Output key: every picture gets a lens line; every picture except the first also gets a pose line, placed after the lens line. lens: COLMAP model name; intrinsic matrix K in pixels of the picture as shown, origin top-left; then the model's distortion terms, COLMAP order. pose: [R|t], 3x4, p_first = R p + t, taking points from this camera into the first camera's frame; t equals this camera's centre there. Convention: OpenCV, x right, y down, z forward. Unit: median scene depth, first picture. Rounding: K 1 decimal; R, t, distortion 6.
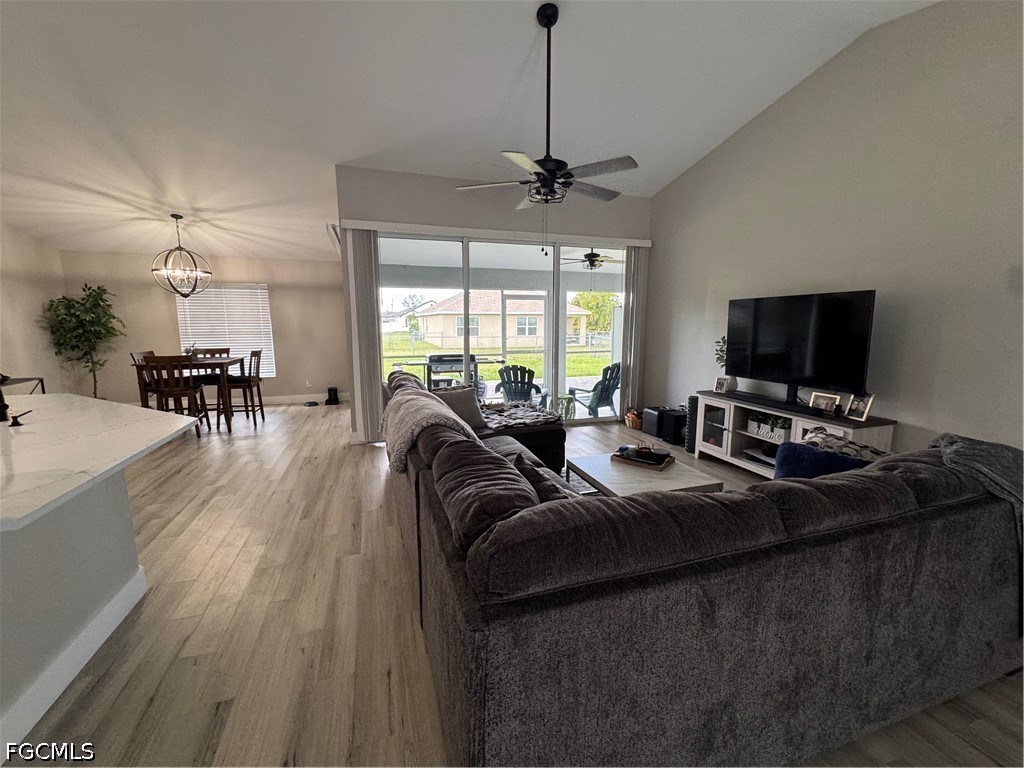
lens RADIAL K [[421.3, 0, 510.1], [0, 421.3, 384.5], [0, 0, 1]] dist [-0.011976, -0.000082]
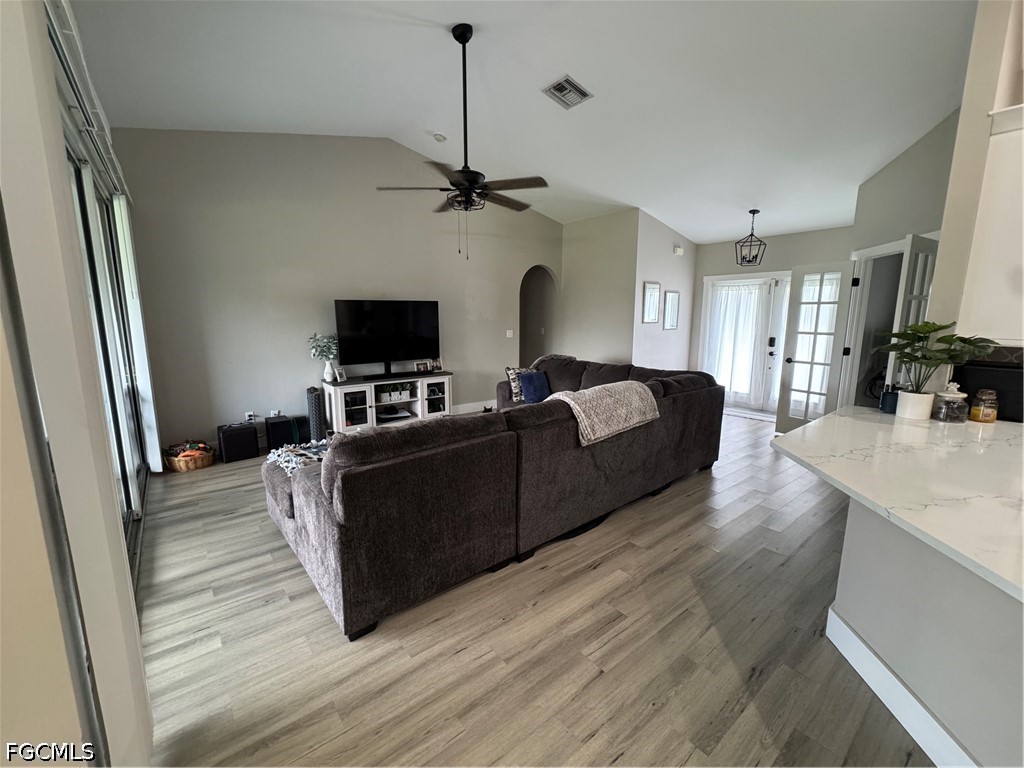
lens RADIAL K [[421.3, 0, 512.4], [0, 421.3, 382.4], [0, 0, 1]] dist [-0.011976, -0.000082]
pose [[-0.353062, -0.148833, 0.923686, -0.824168], [0.139645, 0.967824, 0.209322, -0.174435], [-0.925120, 0.202892, -0.320918, 1.076366]]
